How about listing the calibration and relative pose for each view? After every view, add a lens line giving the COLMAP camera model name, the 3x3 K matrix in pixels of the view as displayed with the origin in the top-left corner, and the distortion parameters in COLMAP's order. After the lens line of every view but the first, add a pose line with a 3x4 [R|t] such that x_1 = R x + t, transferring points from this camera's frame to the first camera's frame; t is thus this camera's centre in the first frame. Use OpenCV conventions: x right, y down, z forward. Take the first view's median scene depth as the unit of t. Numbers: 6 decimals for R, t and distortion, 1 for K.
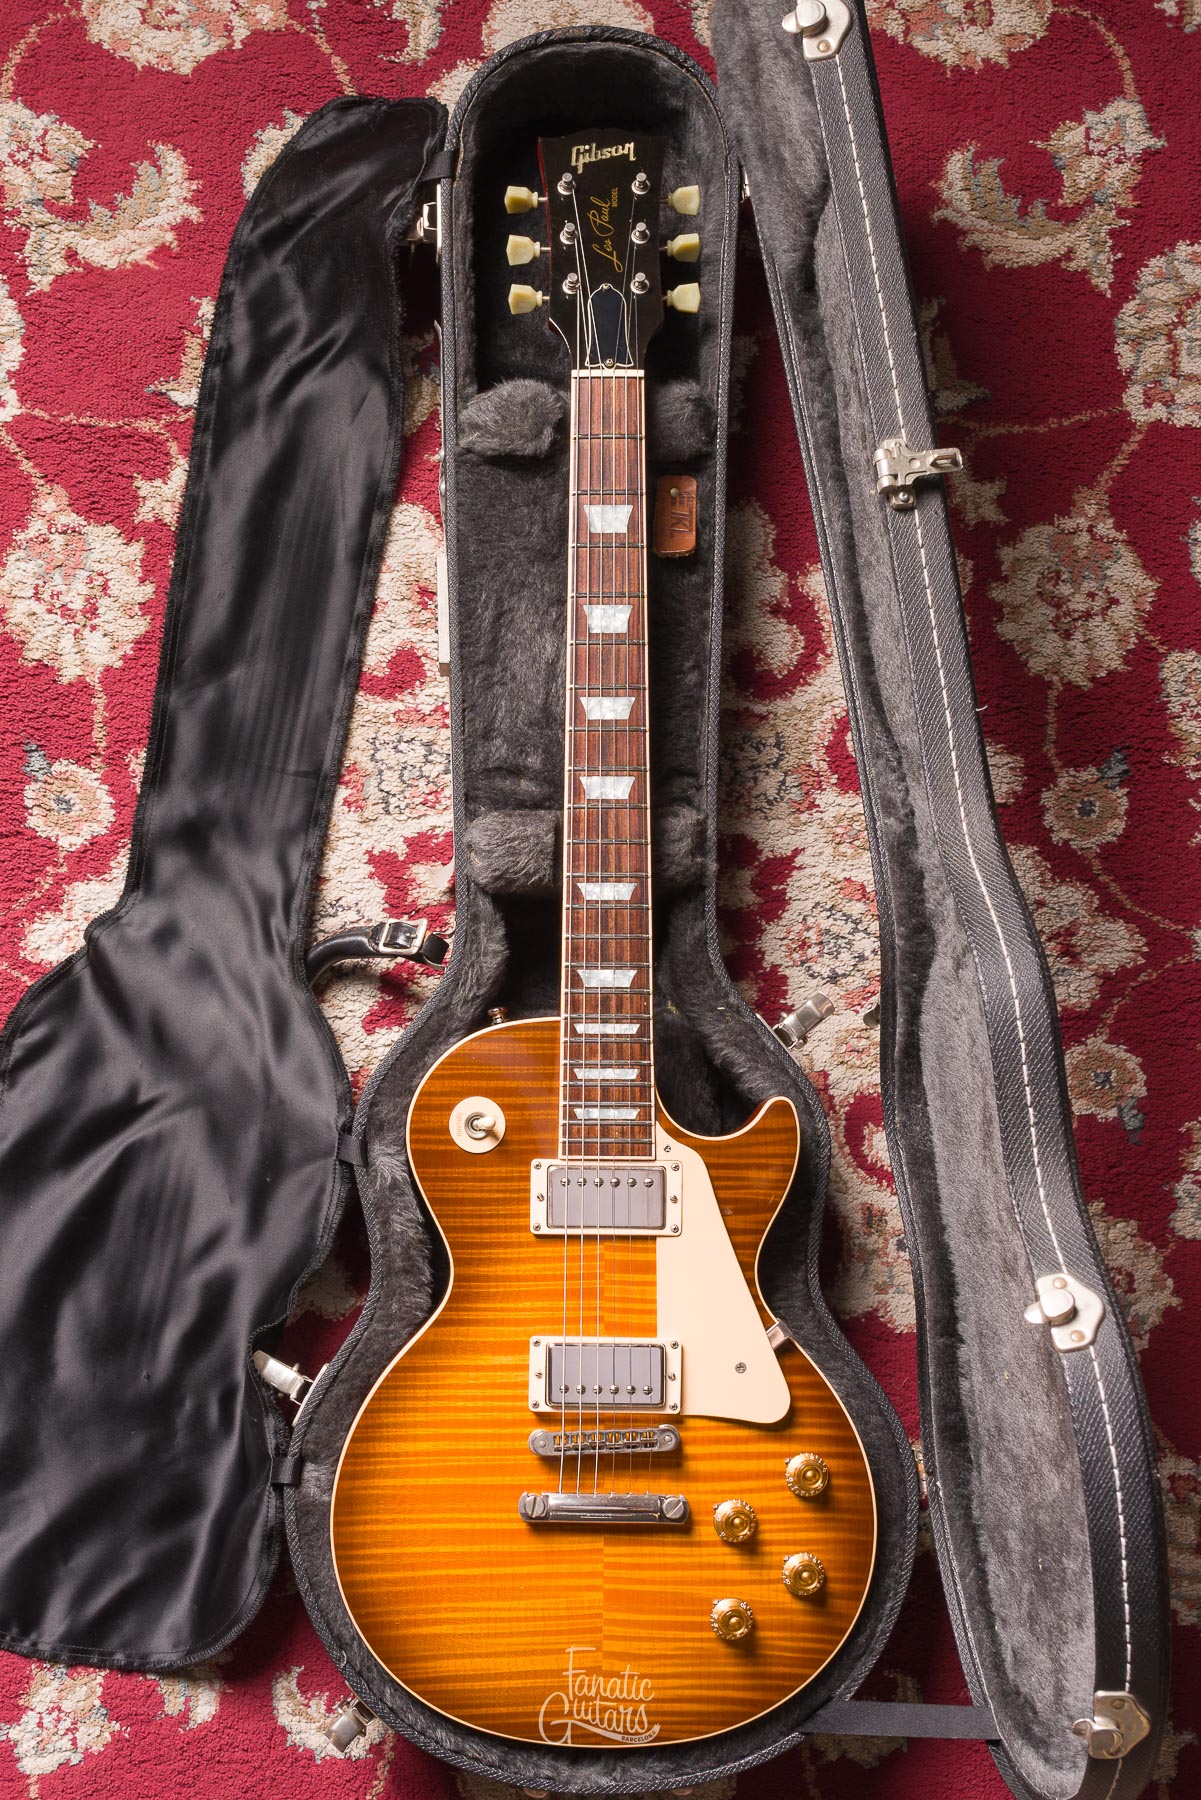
lens RADIAL K [[2570.9, 0, 471.1], [0, 2570.9, 1253.5], [0, 0, 1]] dist [-0.000357, 0.001644]
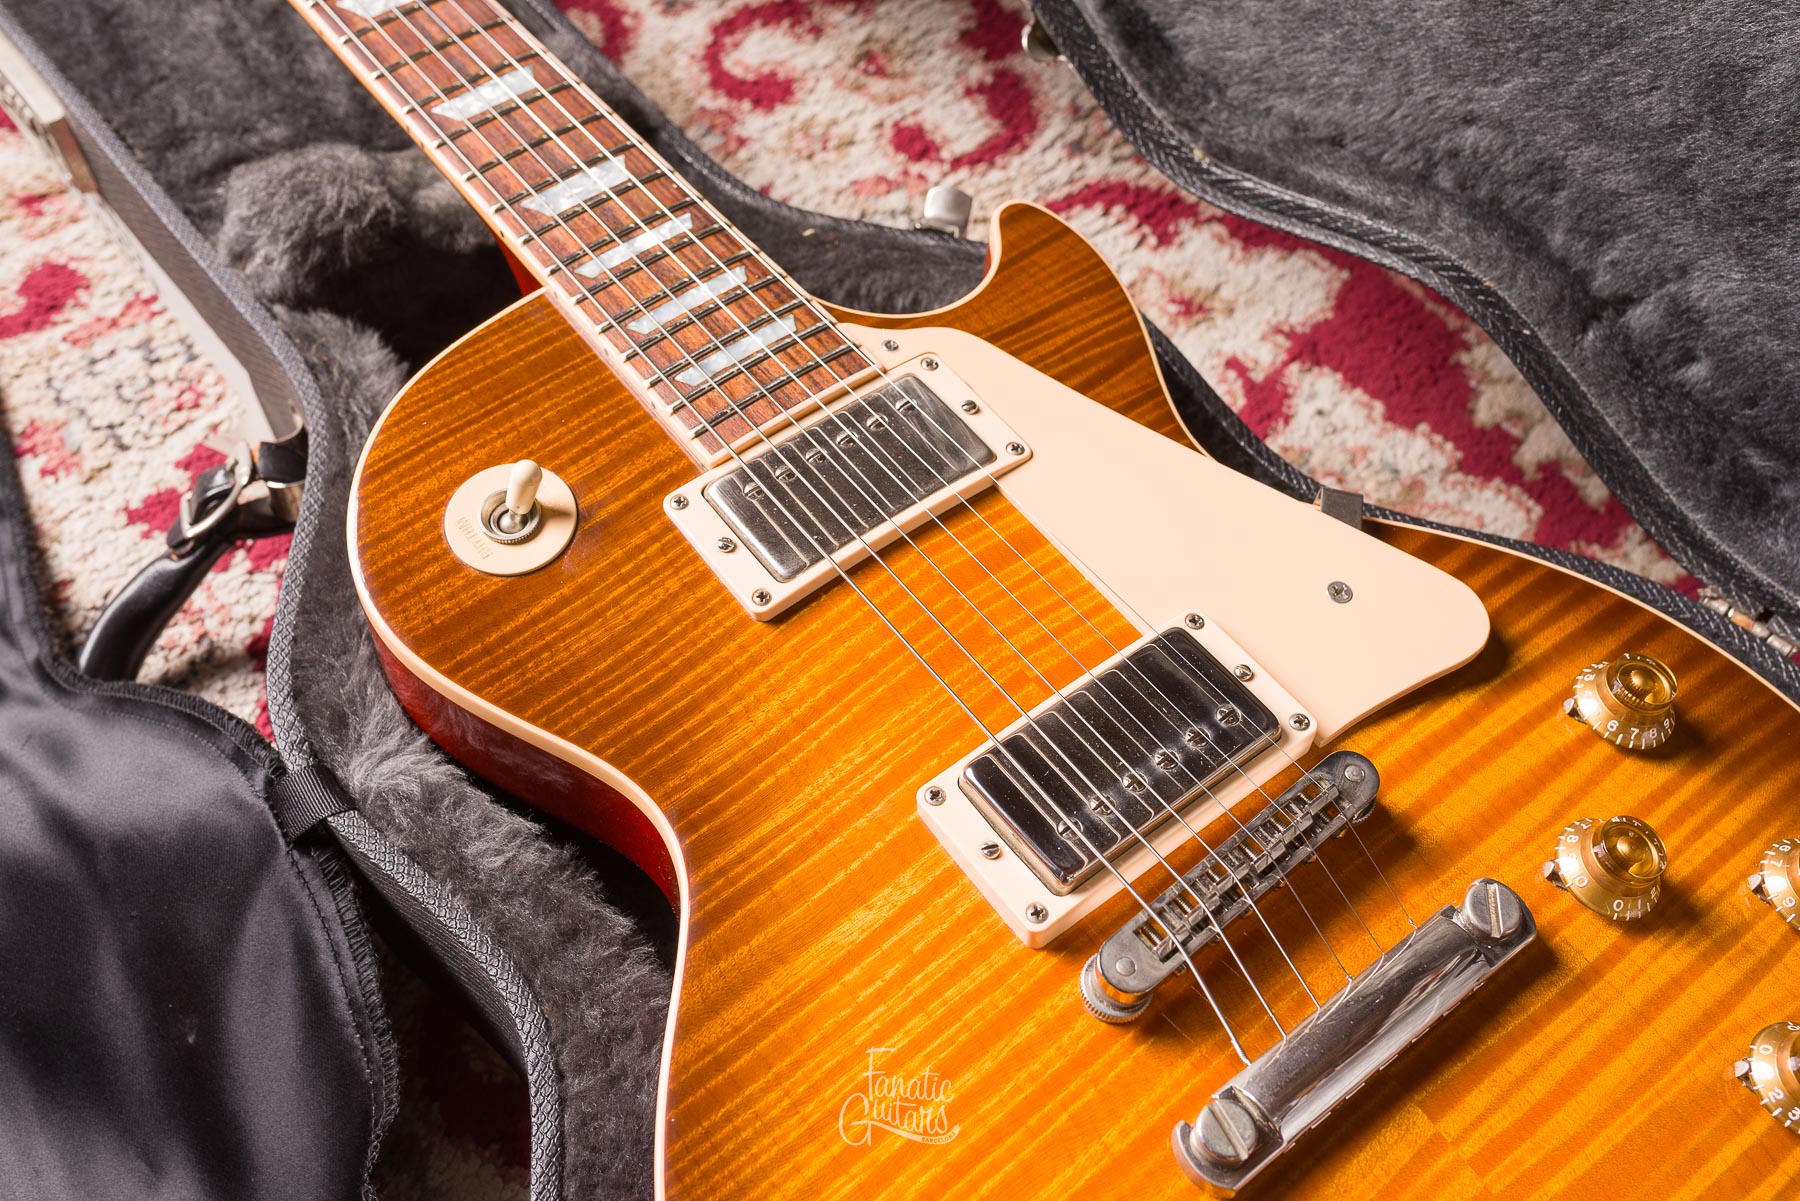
lens RADIAL K [[1708.5, 0, 903.8], [0, 1708.5, 611.1], [0, 0, 1]] dist [0.000633, 0.001016]
pose [[0.783542, -0.496015, 0.374208, -0.058820], [0.620305, 0.659187, -0.425081, 0.118813], [-0.035826, 0.565192, 0.824181, 0.743833]]
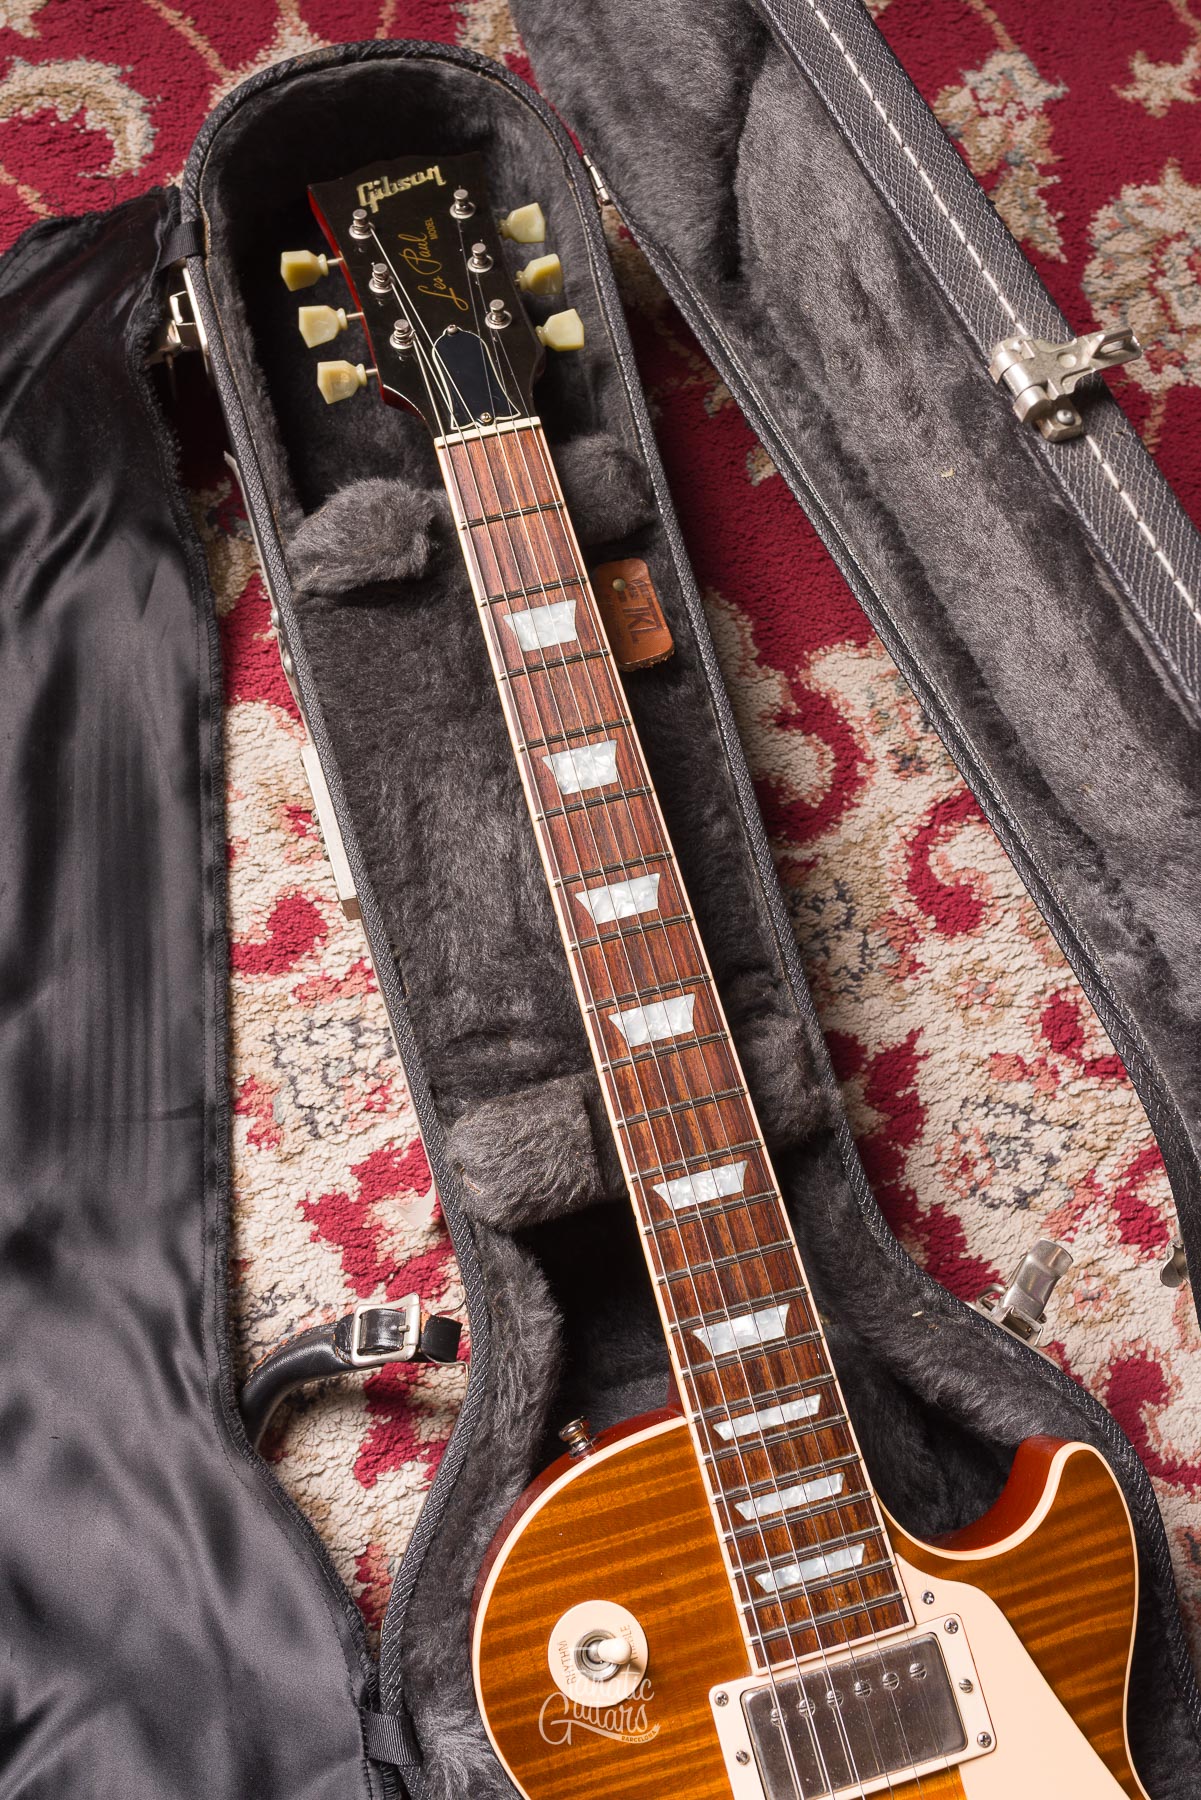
lens RADIAL K [[1815.3, 0, 623.9], [0, 1815.3, 820.2], [0, 0, 1]] dist [0.002622, -0.010403]
pose [[0.959296, -0.238295, 0.151550, -0.008537], [0.270025, 0.931125, -0.245139, -0.116855], [-0.082696, 0.276083, 0.957570, 0.548698]]
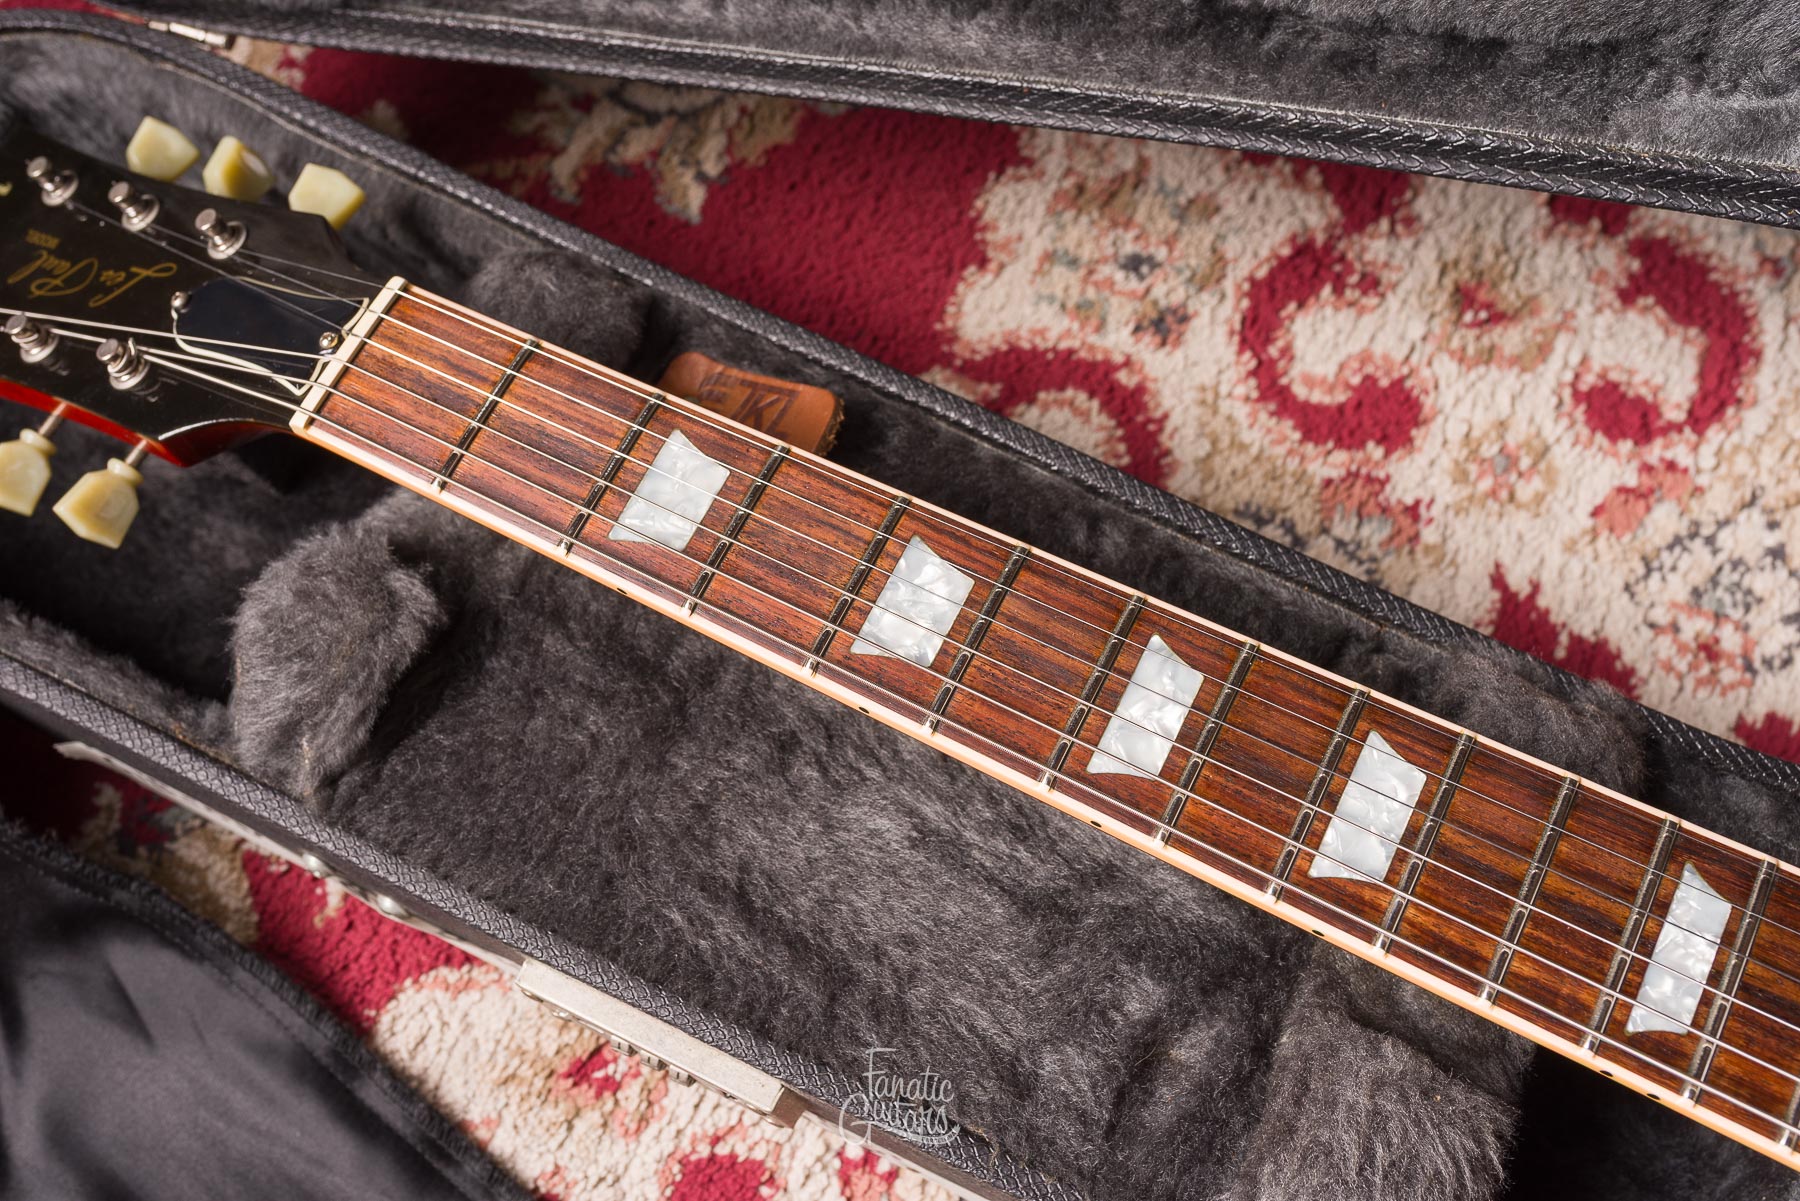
lens RADIAL K [[1725.1, 0, 901.9], [0, 1725.1, 599.7], [0, 0, 1]] dist [0.005182, -0.002119]
pose [[0.456922, -0.830167, 0.319445, -0.021518], [0.887779, 0.403240, -0.221914, -0.189090], [0.055413, 0.384994, 0.921254, 0.751710]]
